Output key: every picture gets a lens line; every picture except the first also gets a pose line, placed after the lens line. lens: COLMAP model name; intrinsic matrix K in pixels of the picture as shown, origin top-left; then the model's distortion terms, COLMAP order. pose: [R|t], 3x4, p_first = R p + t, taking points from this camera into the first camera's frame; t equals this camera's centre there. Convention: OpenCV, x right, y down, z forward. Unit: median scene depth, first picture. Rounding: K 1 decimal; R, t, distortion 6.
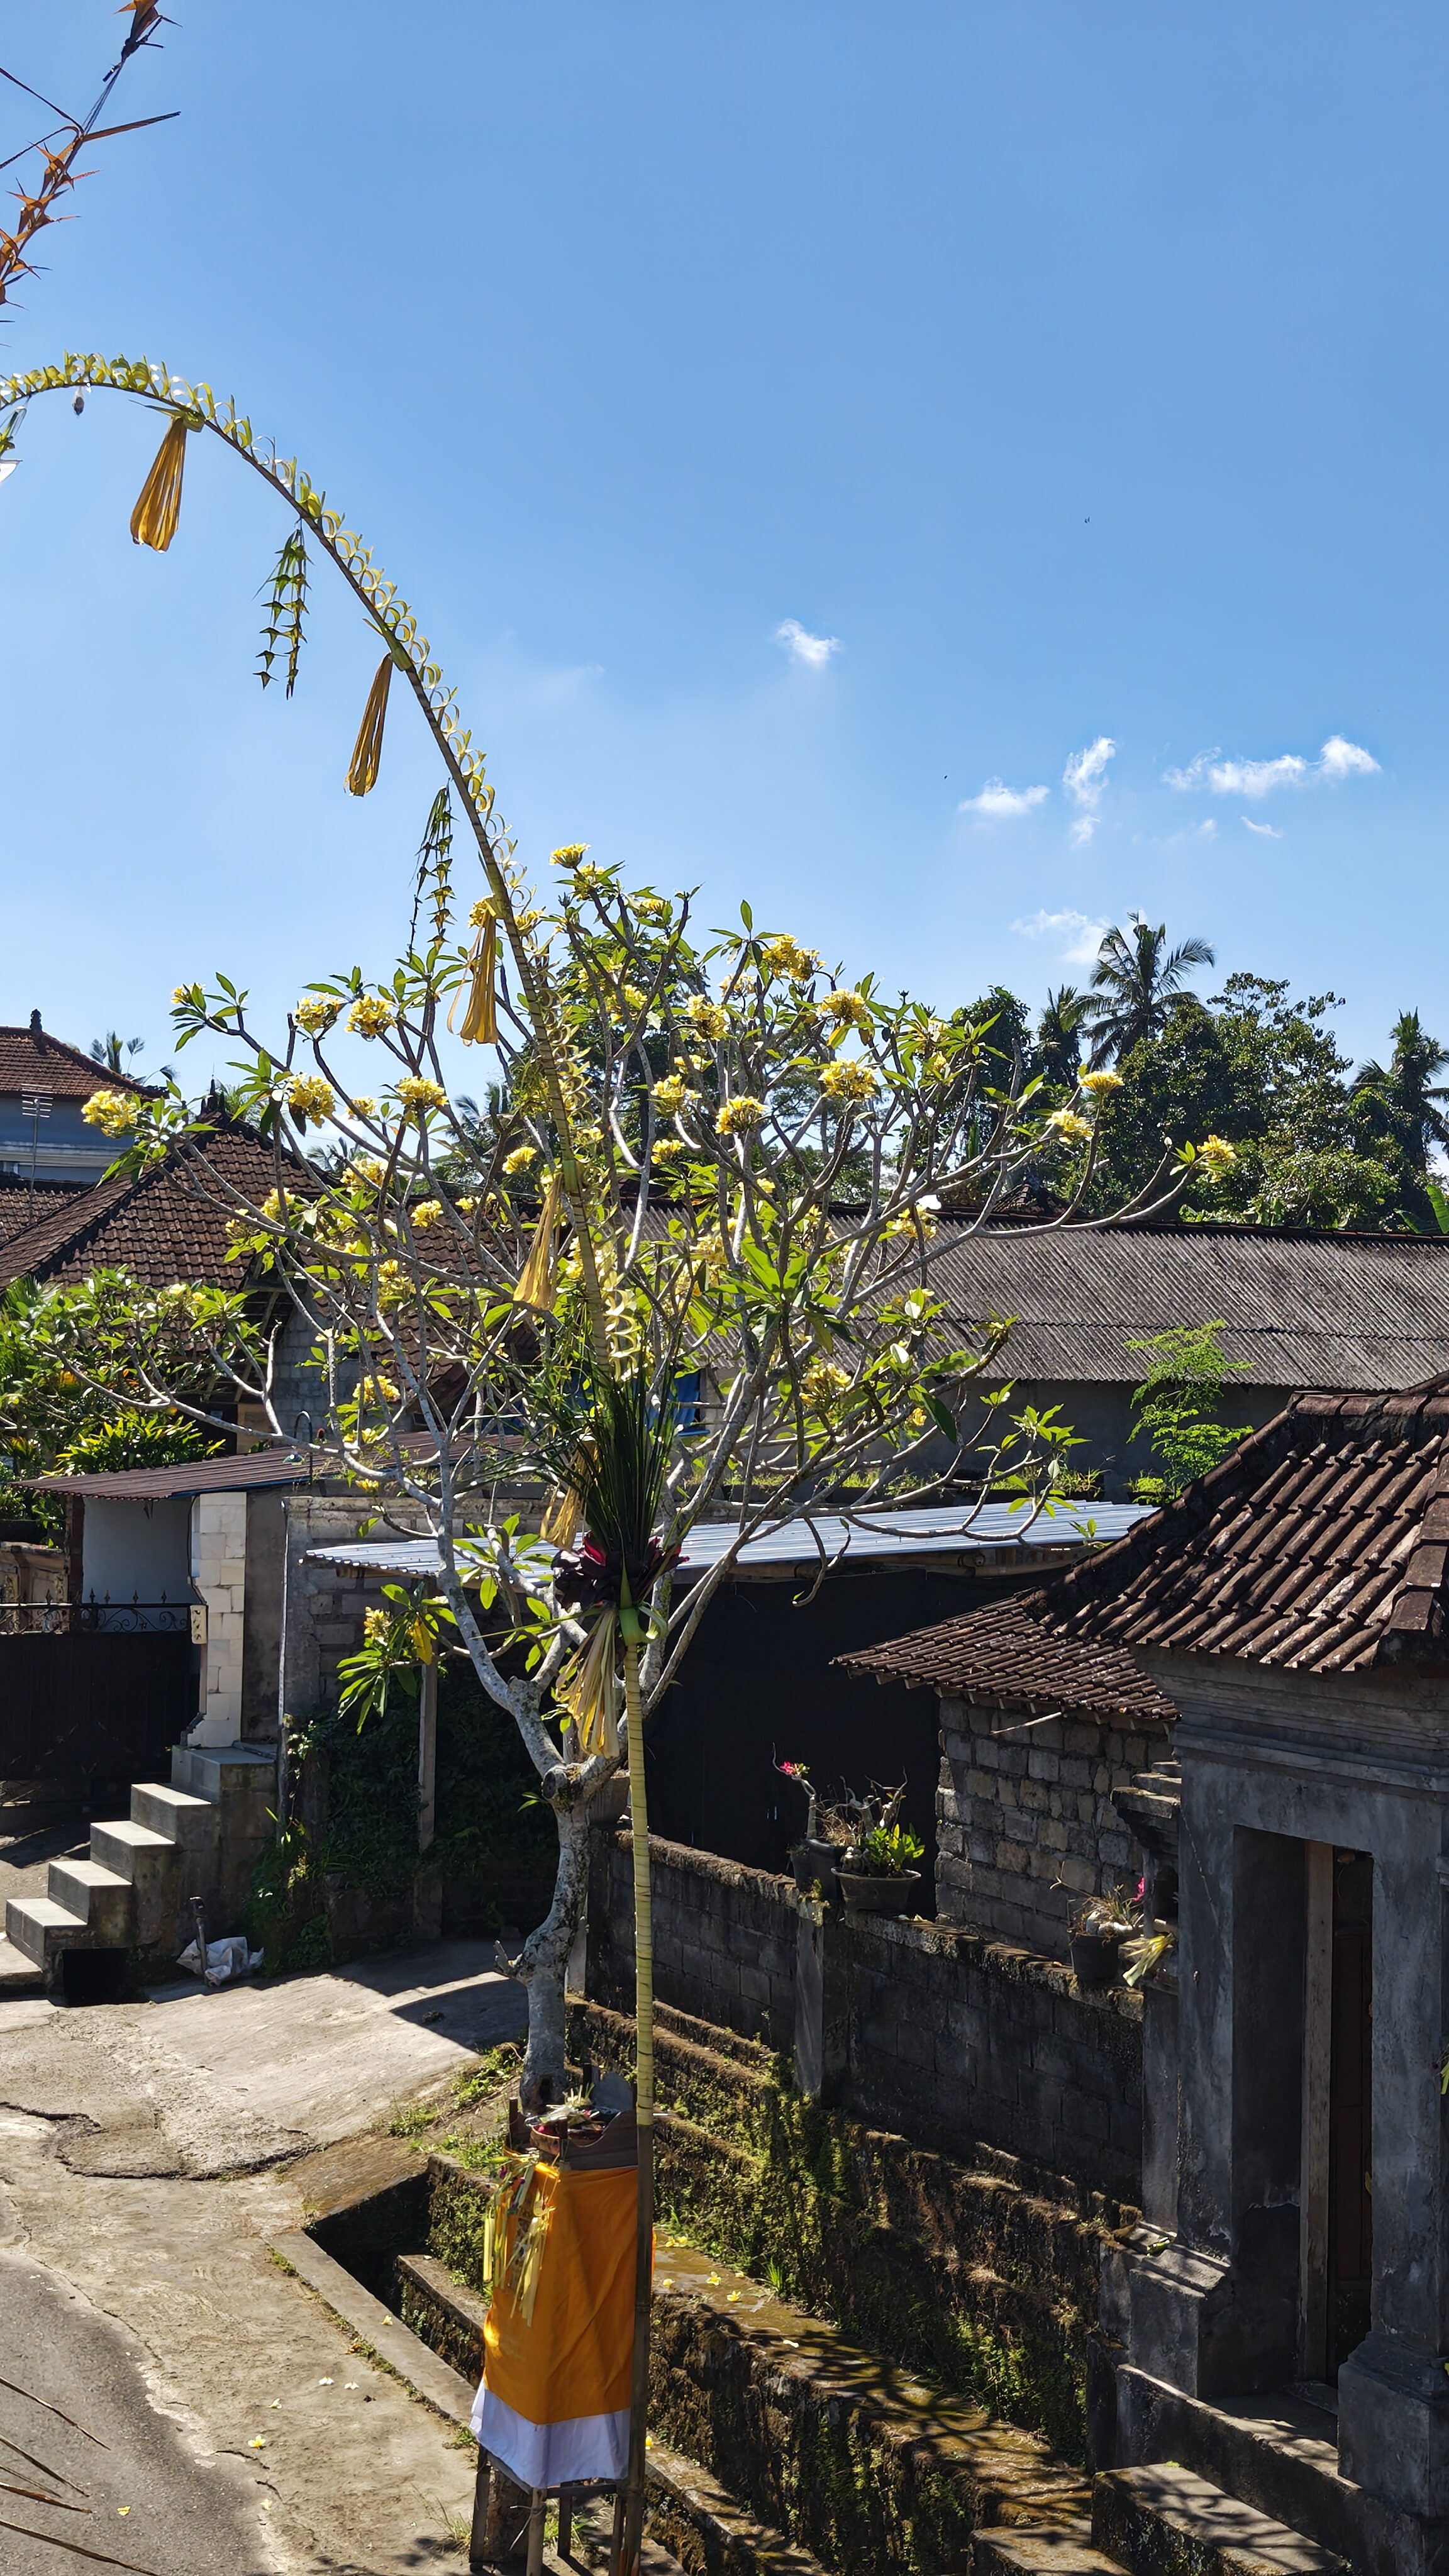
lens RADIAL K [[3372.6, 0, 673.7], [0, 3372.6, 1435.7], [0, 0, 1]] dist [0.115695, -0.579445]
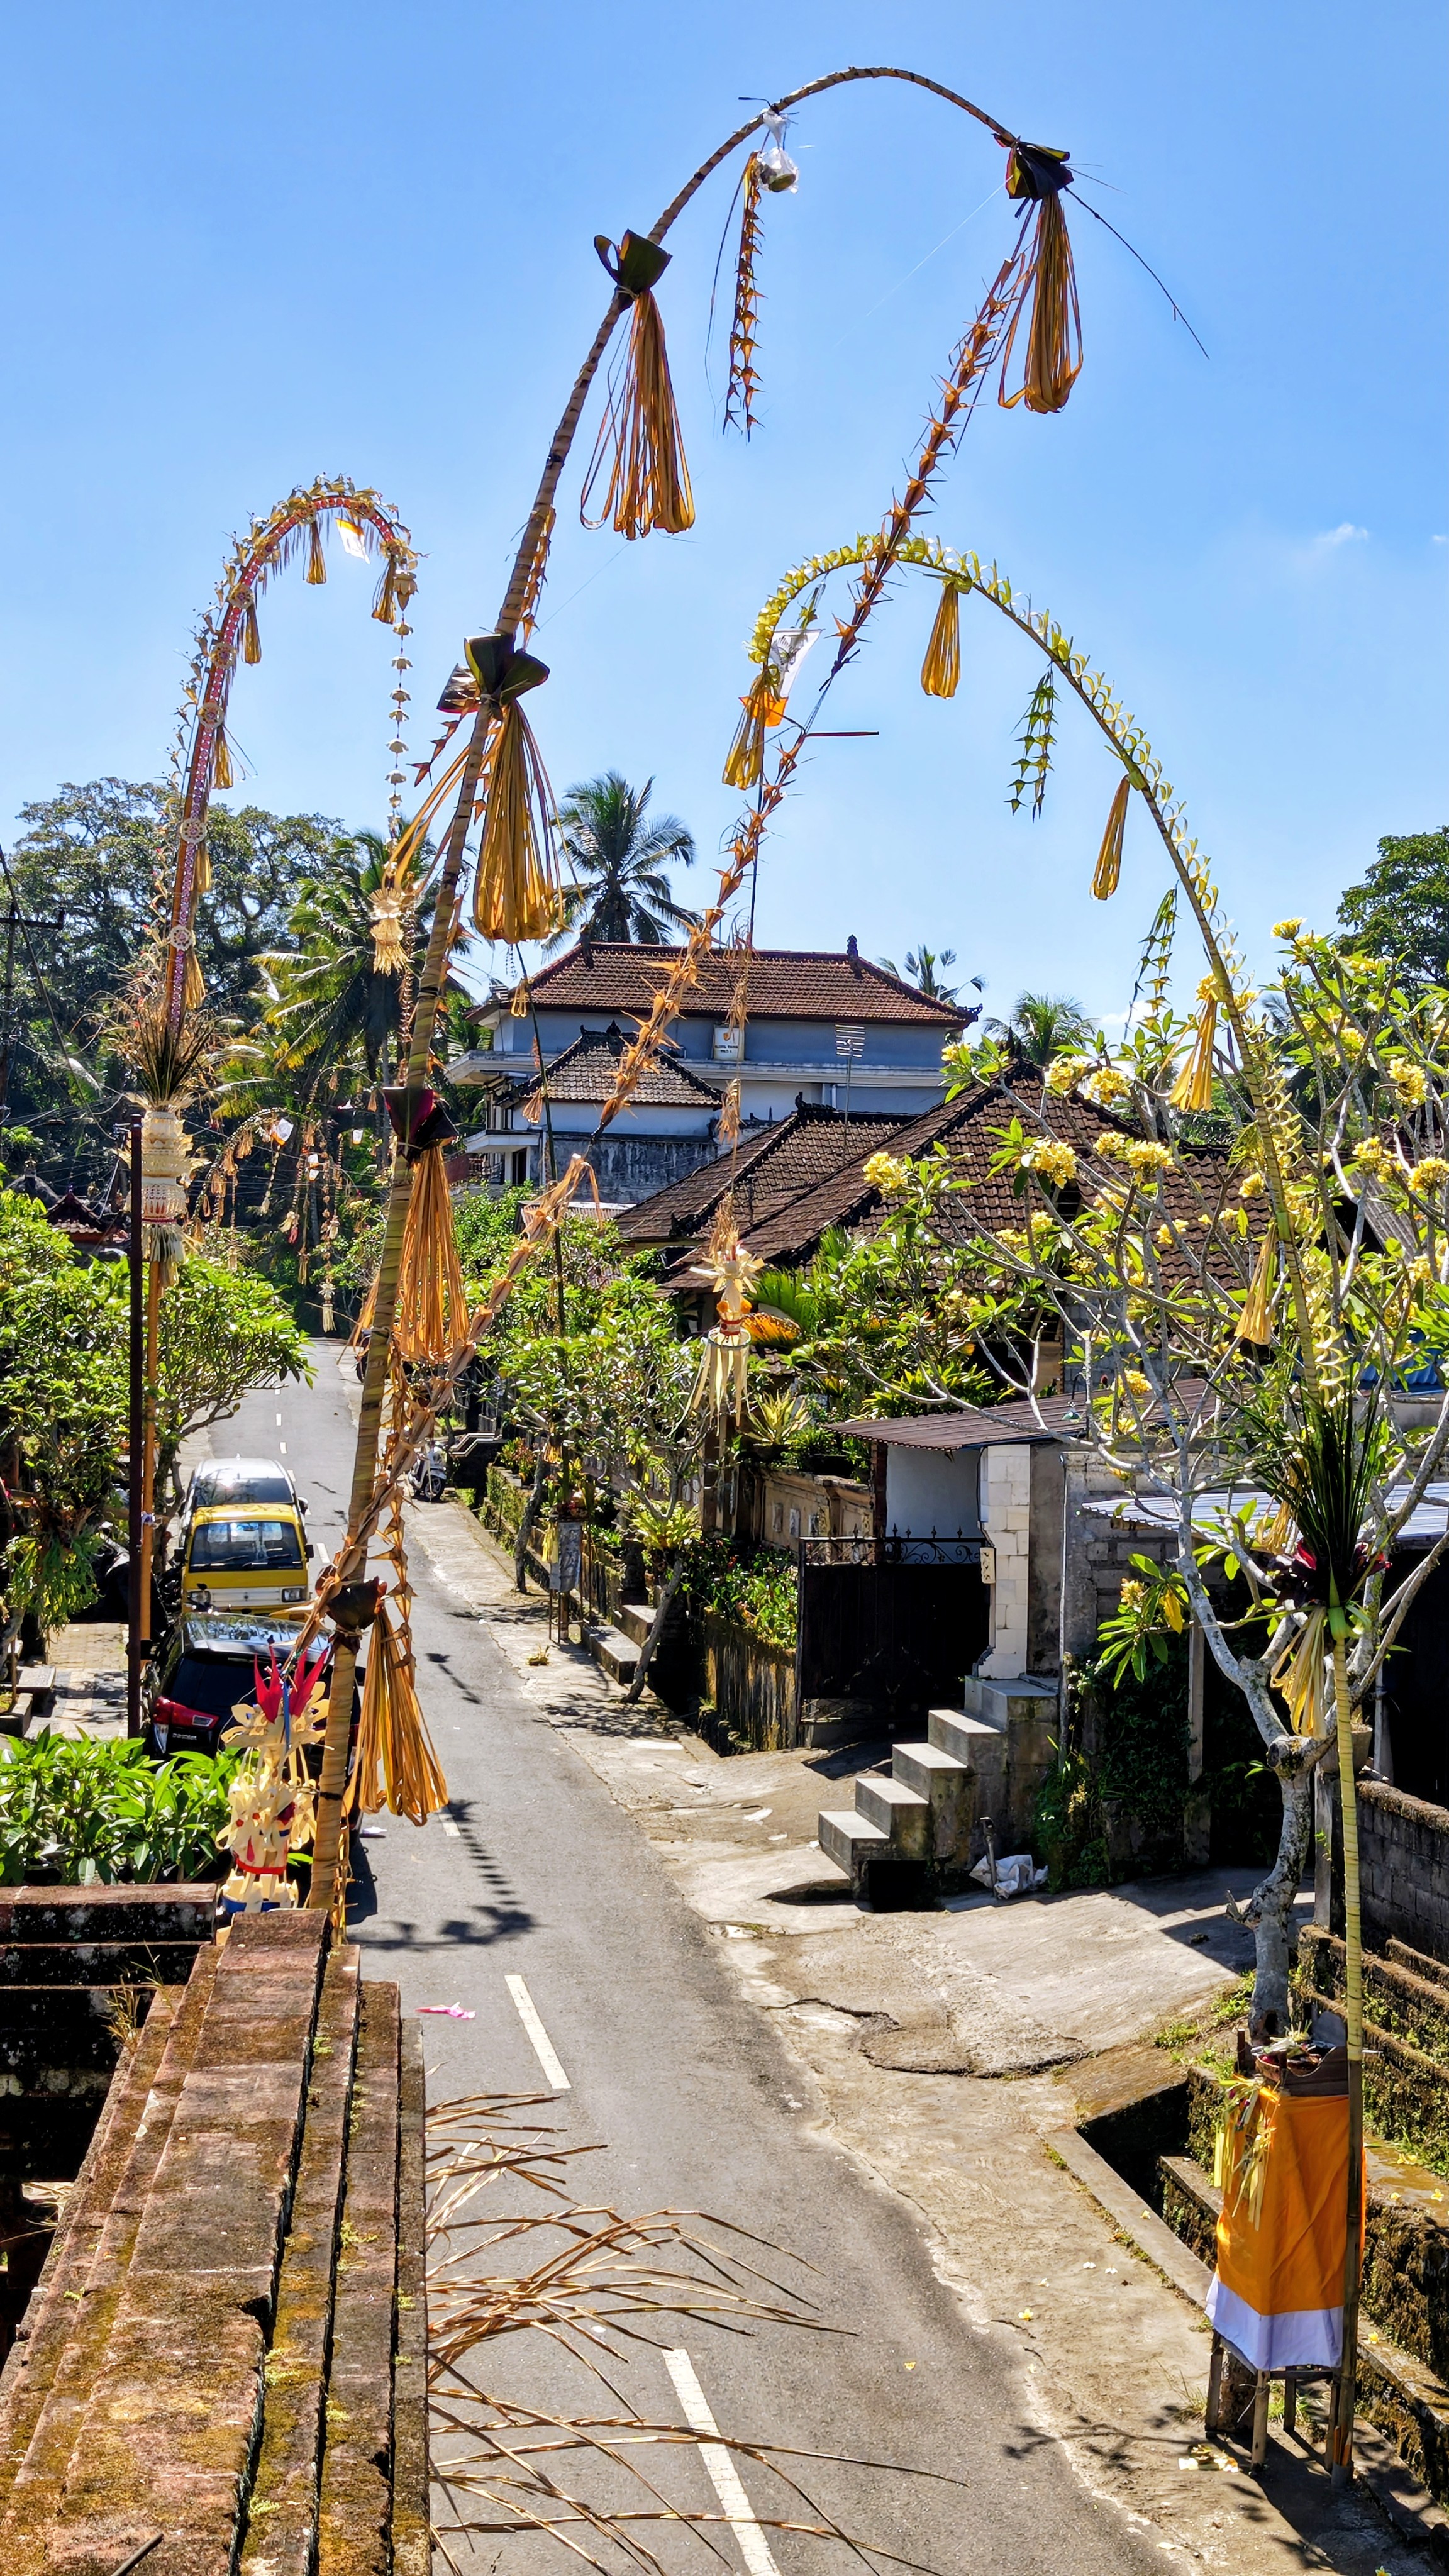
lens RADIAL K [[3403.2, 0, 667.7], [0, 3403.2, 1342.3], [0, 0, 1]] dist [0.134962, -0.539454]
pose [[0.970390, -0.005468, -0.241483, 0.036406], [0.008184, 0.999914, 0.010246, -0.040238], [0.241406, -0.011919, 0.970351, -0.134979]]
